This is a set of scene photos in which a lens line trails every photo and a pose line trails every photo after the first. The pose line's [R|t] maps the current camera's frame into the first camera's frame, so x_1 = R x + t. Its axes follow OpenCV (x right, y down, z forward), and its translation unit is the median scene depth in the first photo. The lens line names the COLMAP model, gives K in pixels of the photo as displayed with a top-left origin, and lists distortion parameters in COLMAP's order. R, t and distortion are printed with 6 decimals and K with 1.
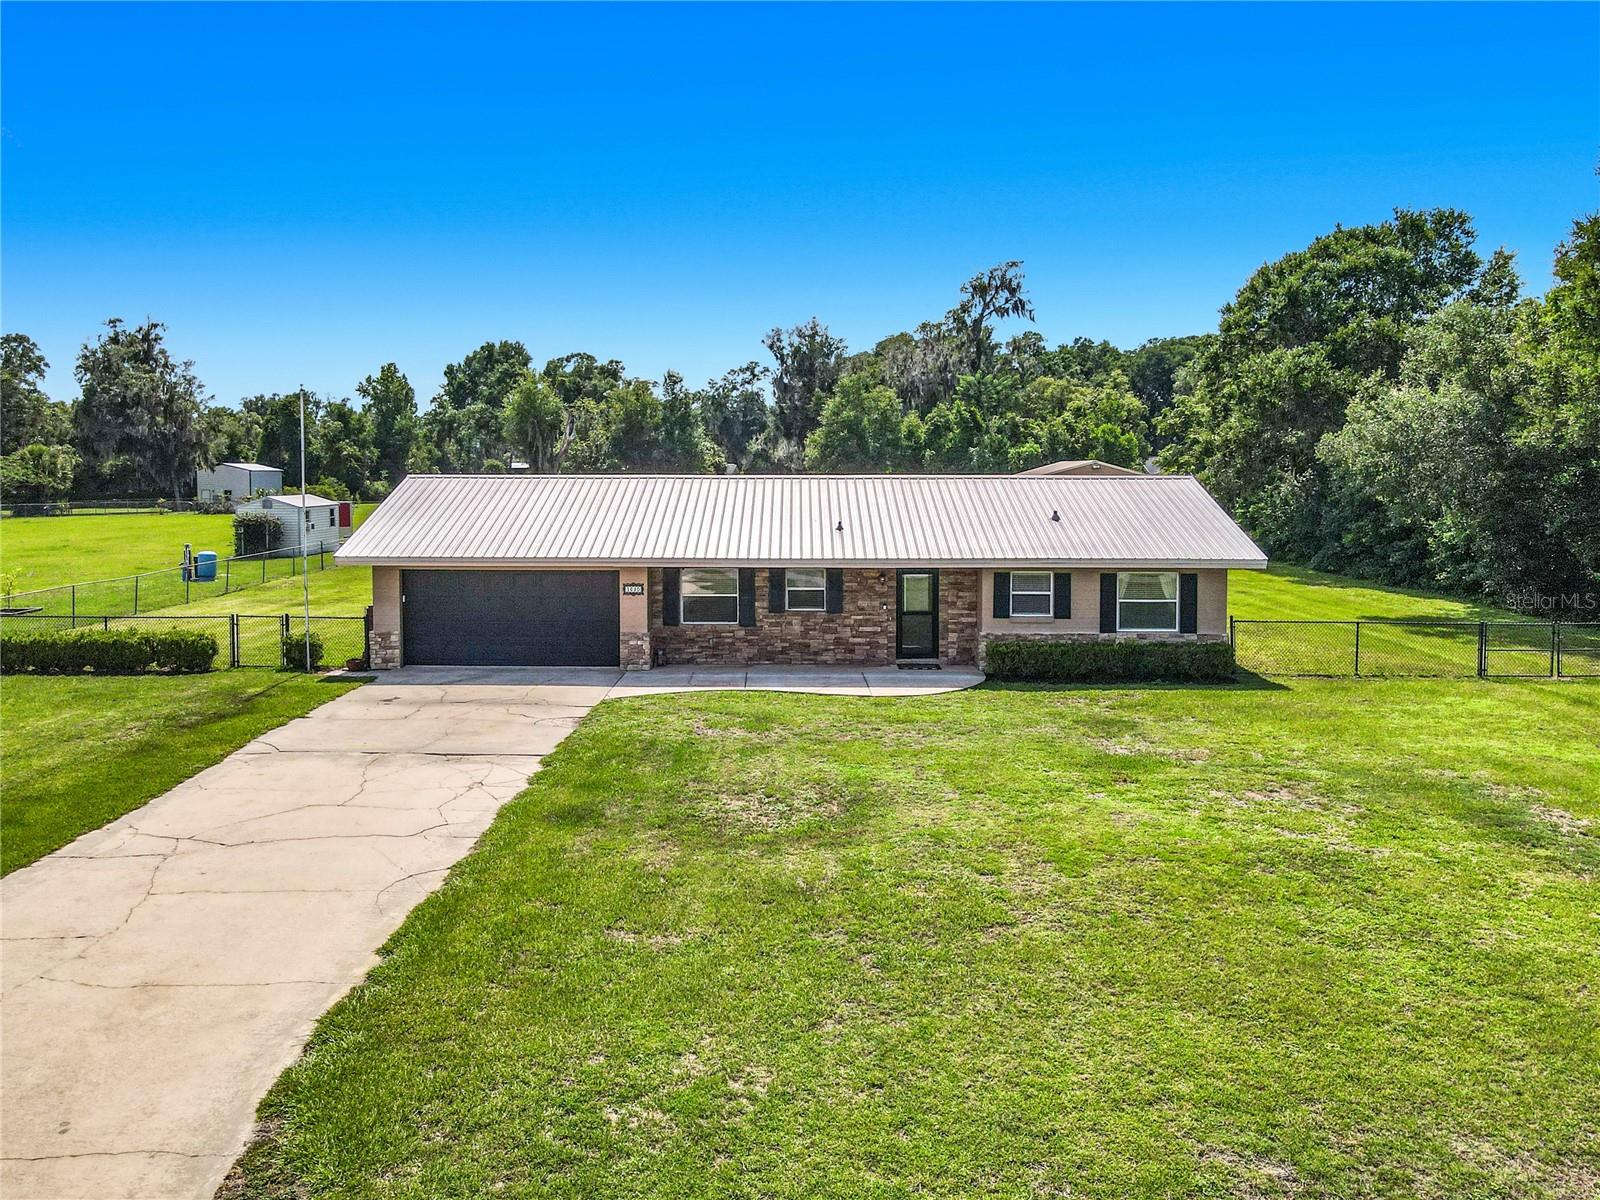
lens RADIAL K [[1202.6, 0, 766.2], [0, 1202.6, 479.6], [0, 0, 1]] dist [-0.003110, 0.000637]
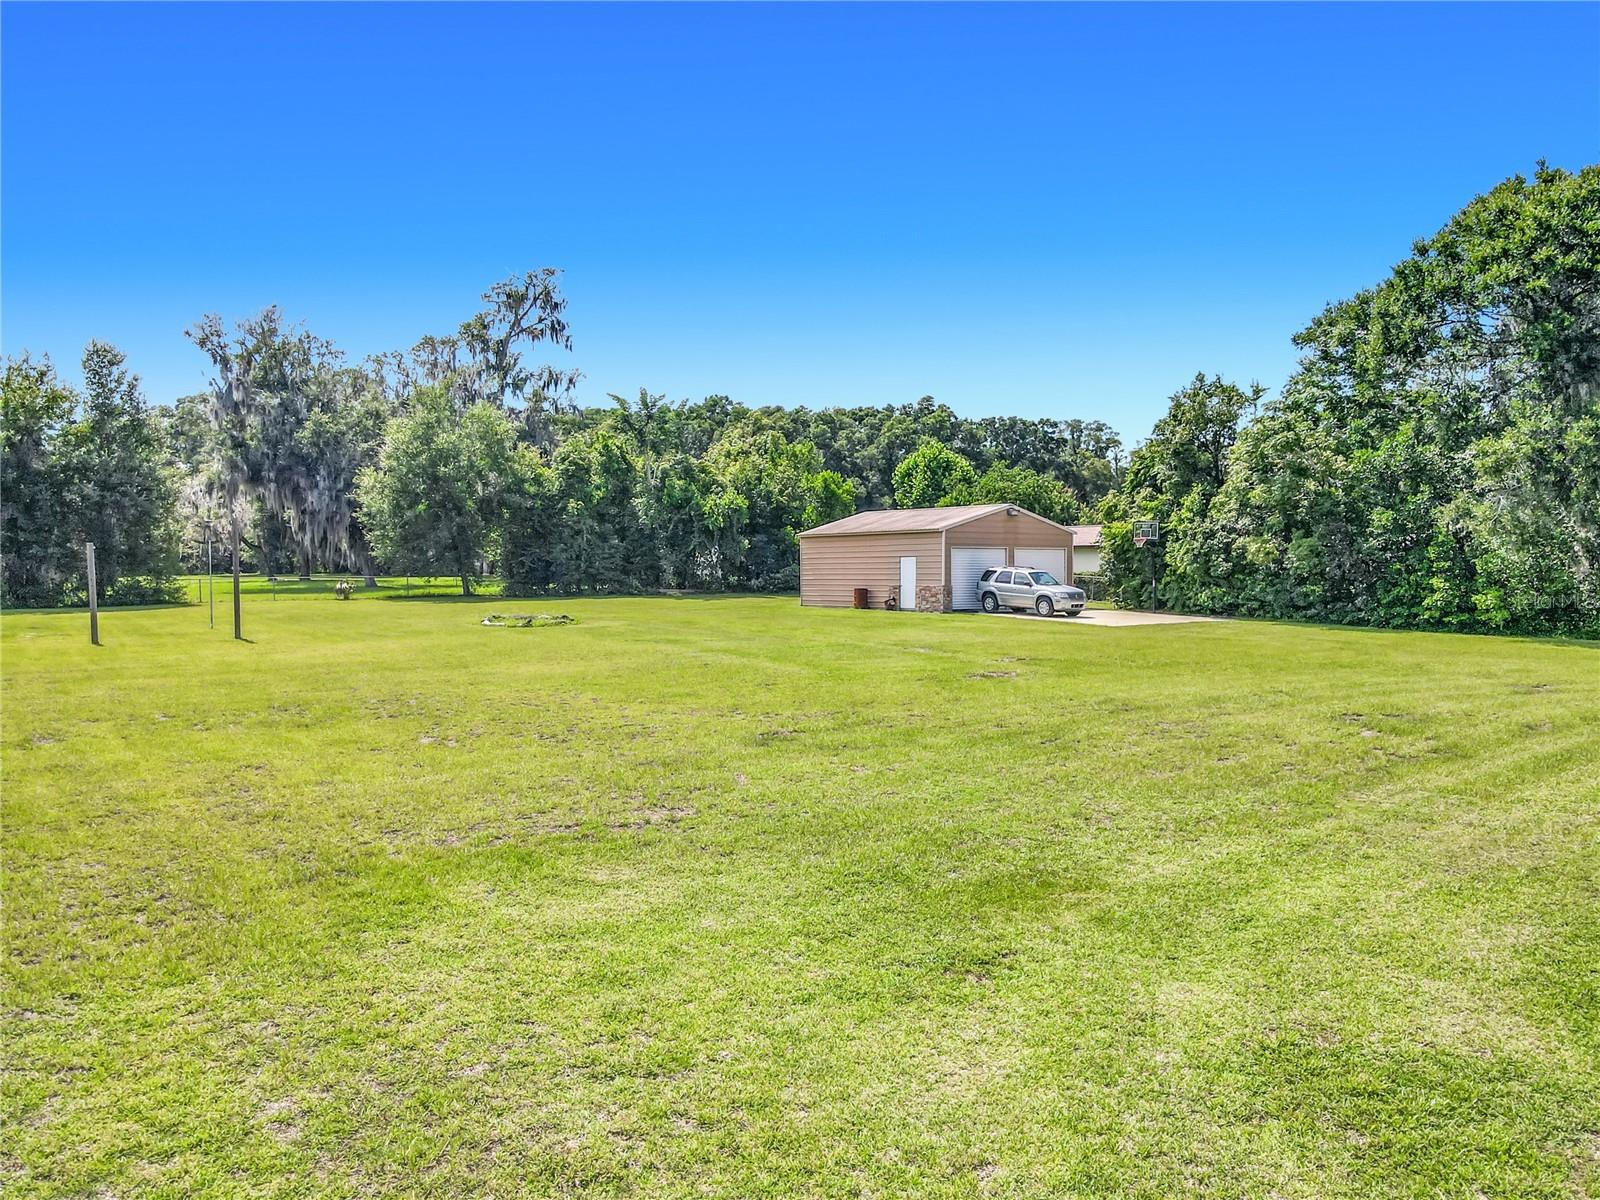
lens RADIAL K [[1178.7, 0, 824.7], [0, 1178.7, 594.7], [0, 0, 1]] dist [-0.000508, 0.001181]
pose [[0.777199, -0.014335, 0.629092, -0.585153], [0.006876, 0.999874, 0.014290, 0.063581], [-0.629217, -0.006781, 0.777200, 1.420914]]
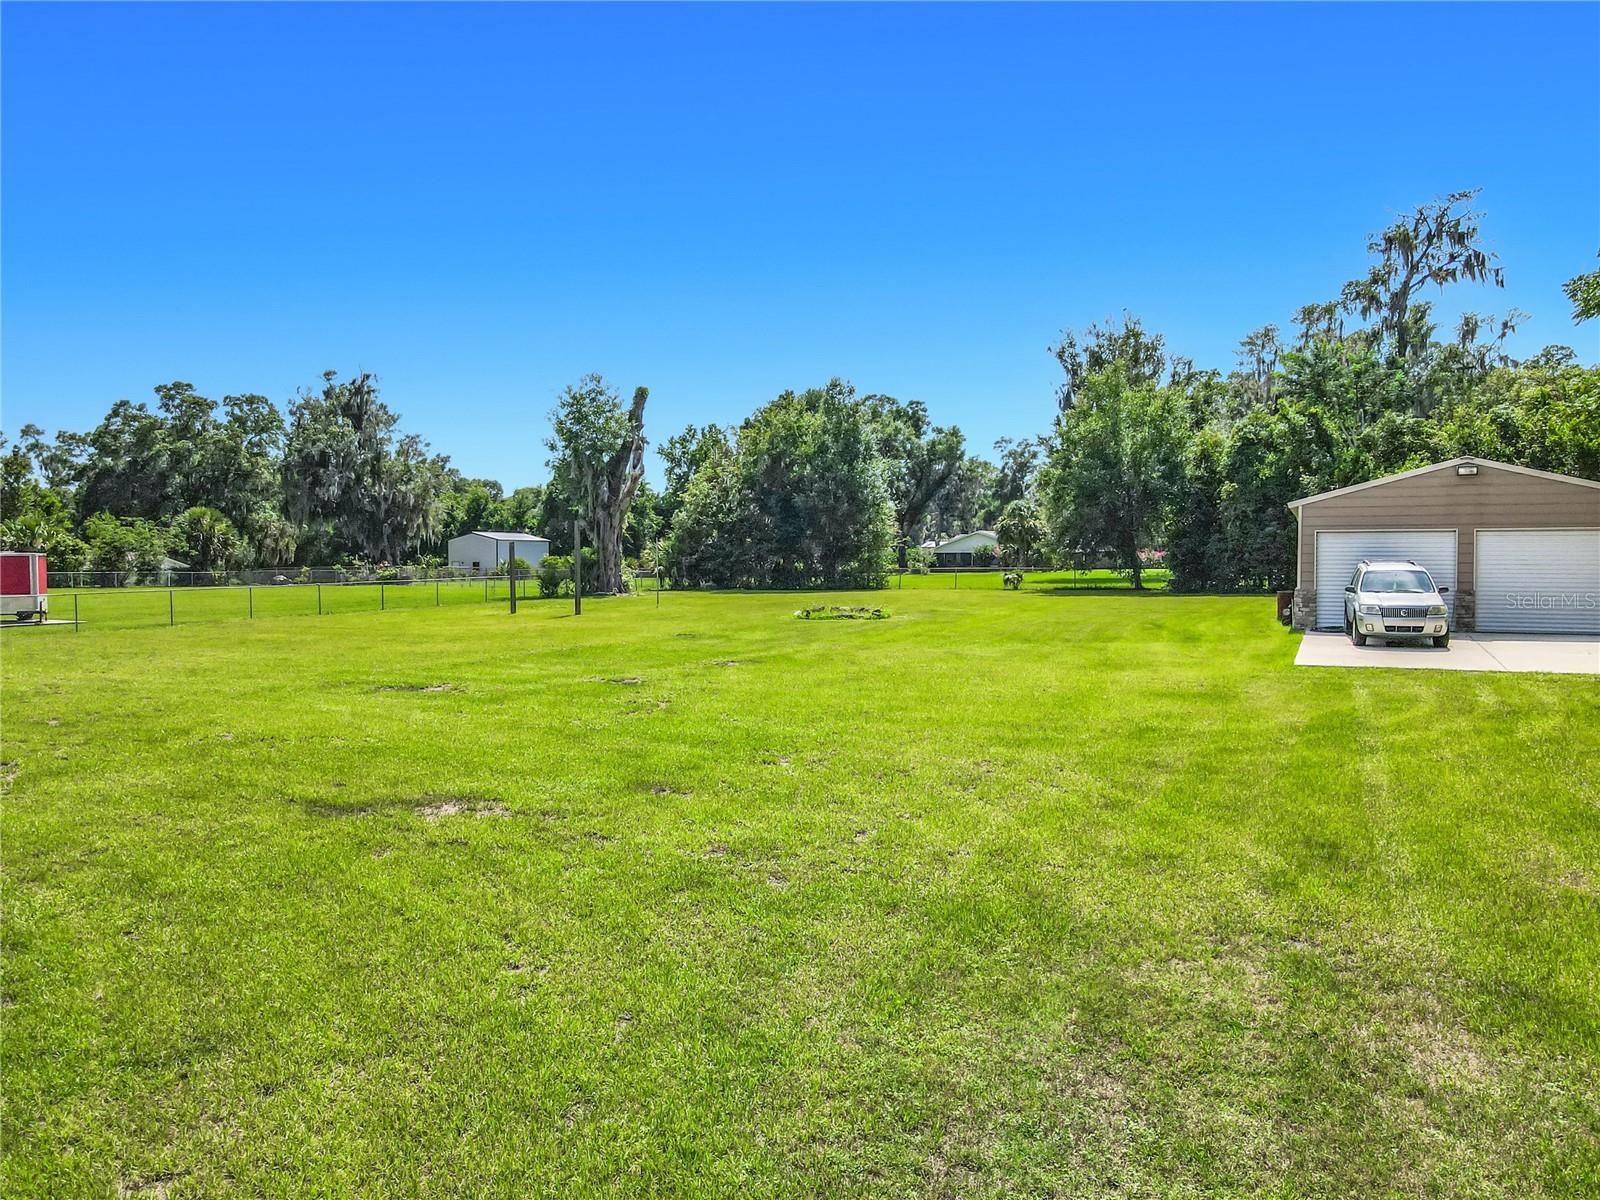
lens RADIAL K [[1170.4, 0, 830.3], [0, 1170.4, 597.2], [0, 0, 1]] dist [0.035811, 0.000066]
pose [[0.932211, 0.011496, -0.361734, 0.565968], [-0.003336, 0.999726, 0.023175, 0.059228], [0.361901, -0.020398, 0.931993, 1.419011]]
